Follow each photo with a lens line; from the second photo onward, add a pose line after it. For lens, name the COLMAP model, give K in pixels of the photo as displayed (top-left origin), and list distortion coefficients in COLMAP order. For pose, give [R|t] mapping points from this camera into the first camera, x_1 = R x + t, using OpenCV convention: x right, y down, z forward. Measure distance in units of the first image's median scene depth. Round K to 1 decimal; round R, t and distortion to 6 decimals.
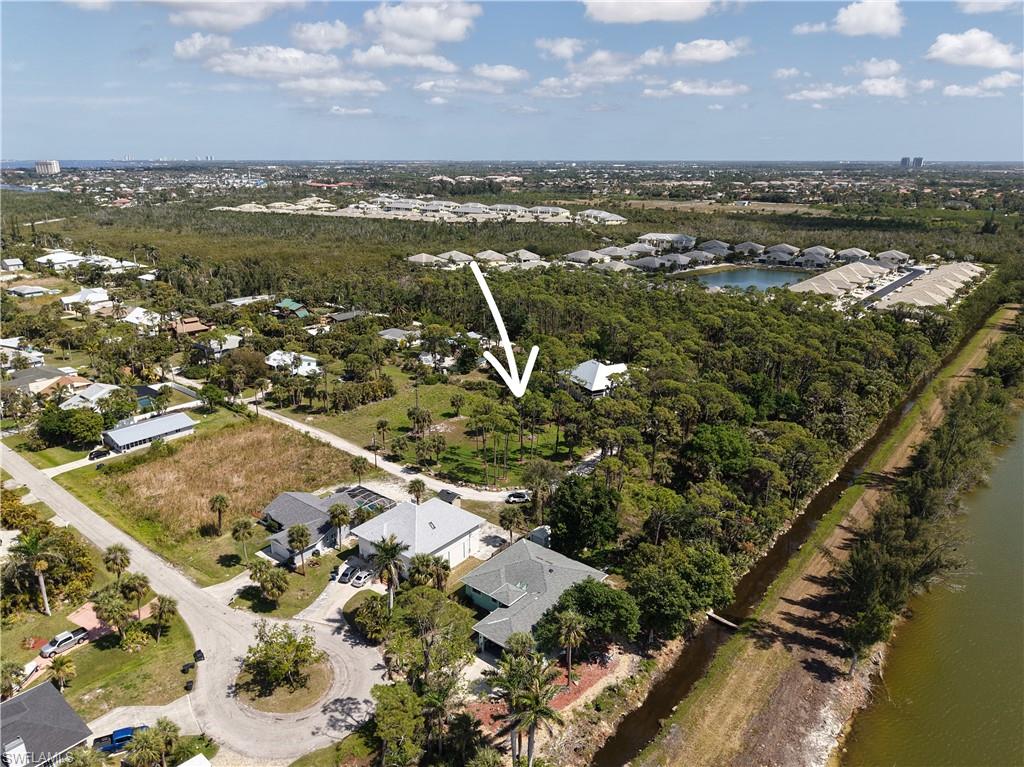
lens RADIAL K [[704.3, 0, 508.2], [0, 704.3, 386.4], [0, 0, 1]] dist [0.024265, -0.058860]
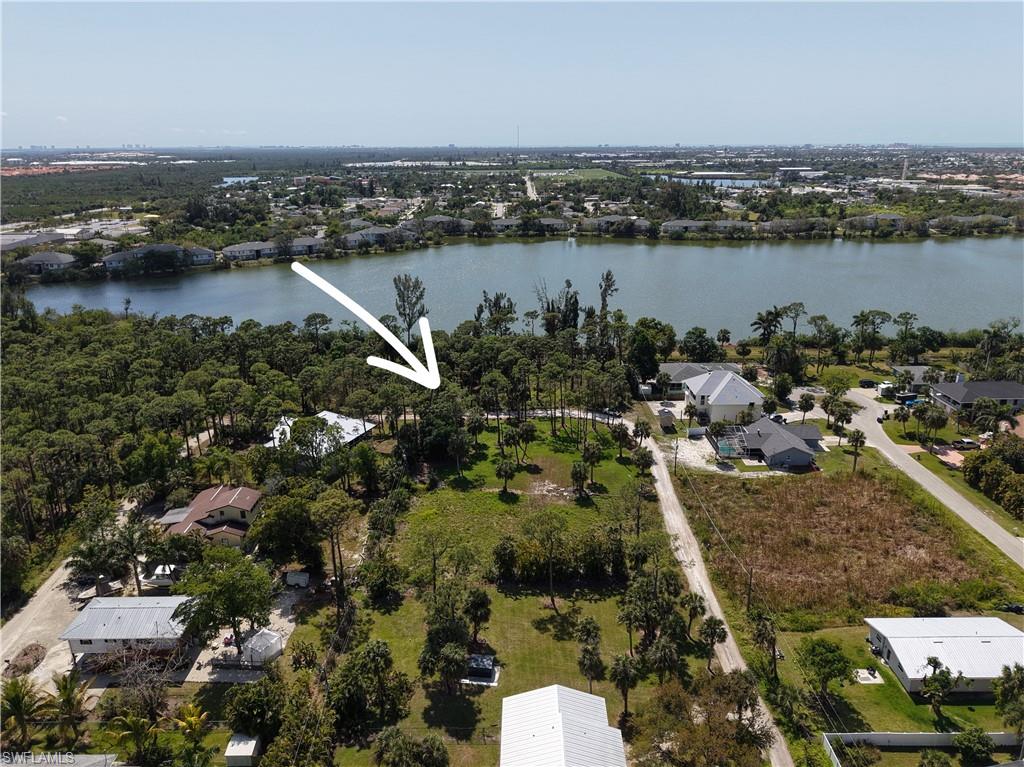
lens RADIAL K [[710.4, 0, 506.6], [0, 710.4, 382.2], [0, 0, 1]] dist [0.044050, -0.068587]
pose [[-0.639493, -0.239393, 0.730575, -0.601156], [0.241643, 0.839533, 0.486613, -0.423849], [-0.729834, 0.487724, -0.479028, 1.330203]]
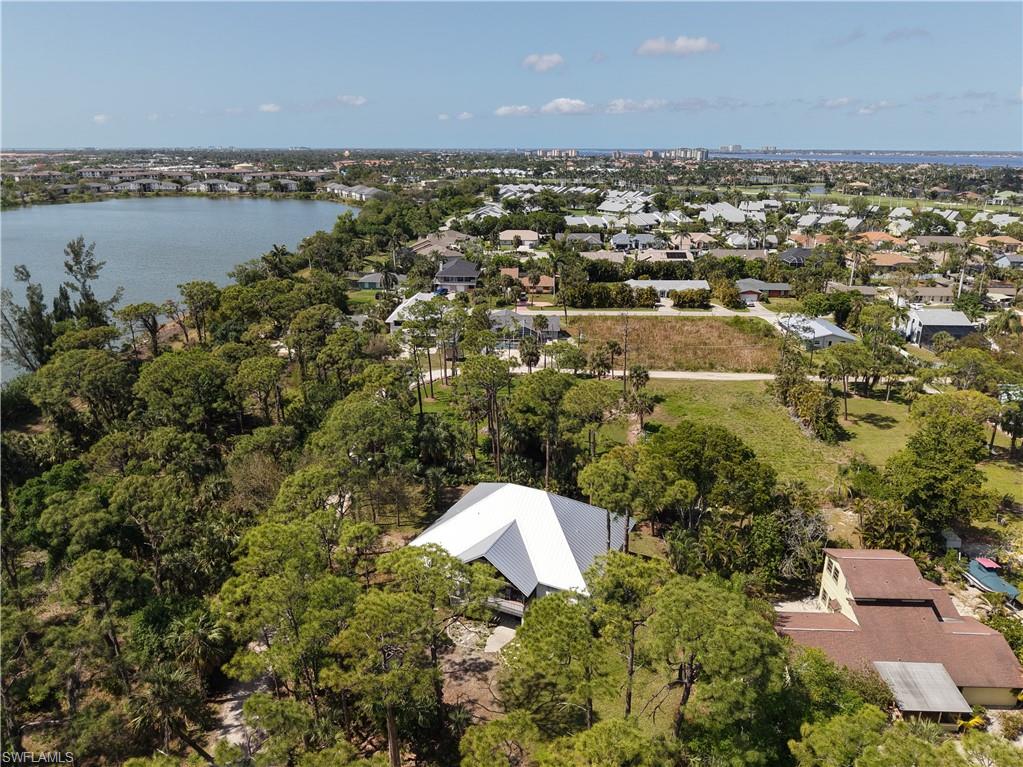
lens RADIAL K [[694.4, 0, 506.2], [0, 694.4, 388.7], [0, 0, 1]] dist [-0.001891, -0.001236]
pose [[-0.791787, 0.195281, -0.578739, 0.363738], [-0.192861, 0.819109, 0.540245, -0.291835], [0.579550, 0.539375, -0.610898, 1.311439]]
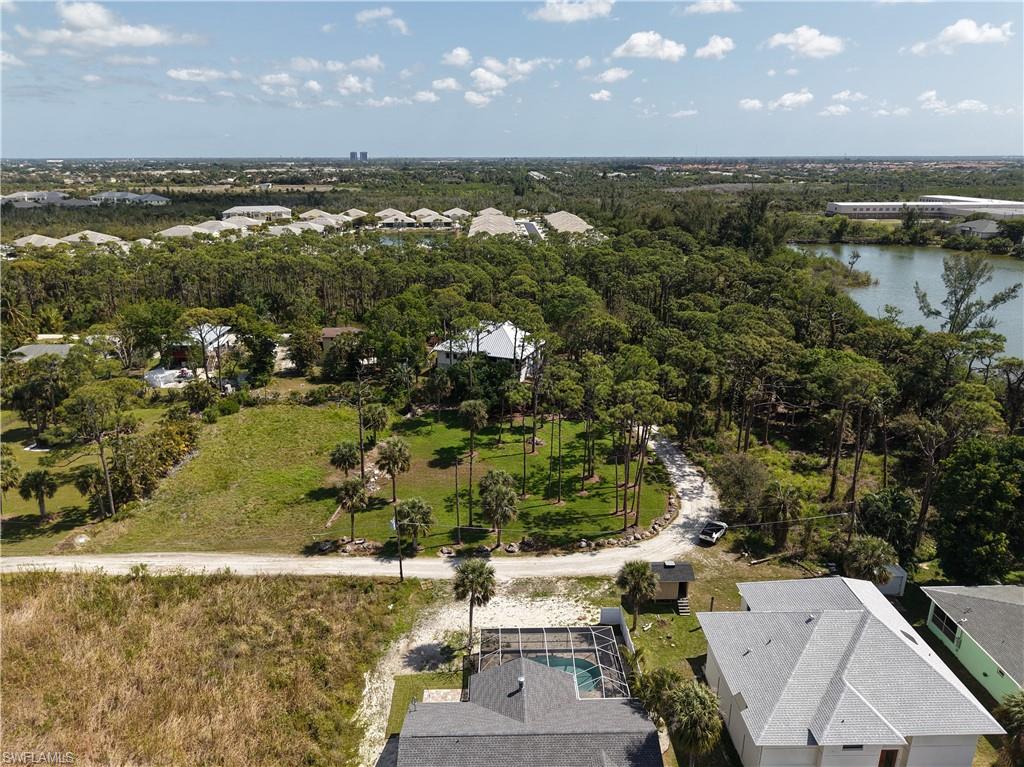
lens RADIAL K [[695.0, 0, 506.7], [0, 695.0, 388.7], [0, 0, 1]] dist [-0.001891, -0.001236]
pose [[0.752834, -0.210945, 0.623492, -0.334938], [0.206278, 0.975148, 0.080850, -0.024792], [-0.625052, 0.067746, 0.777638, 0.512333]]
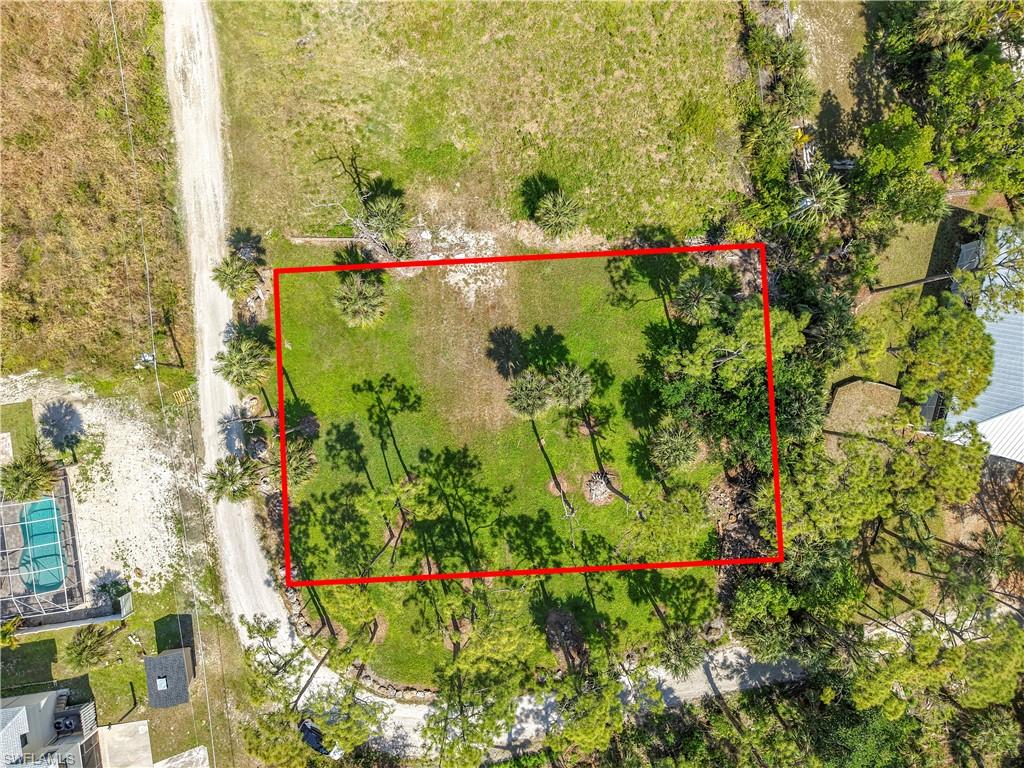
lens RADIAL K [[710.4, 0, 506.6], [0, 710.4, 382.7], [0, 0, 1]] dist [0.044050, -0.068587]
pose [[0.740053, 0.672510, 0.007246, -0.039879], [-0.223353, 0.235595, 0.945837, -0.265134], [0.634378, -0.701588, 0.324560, 0.839606]]
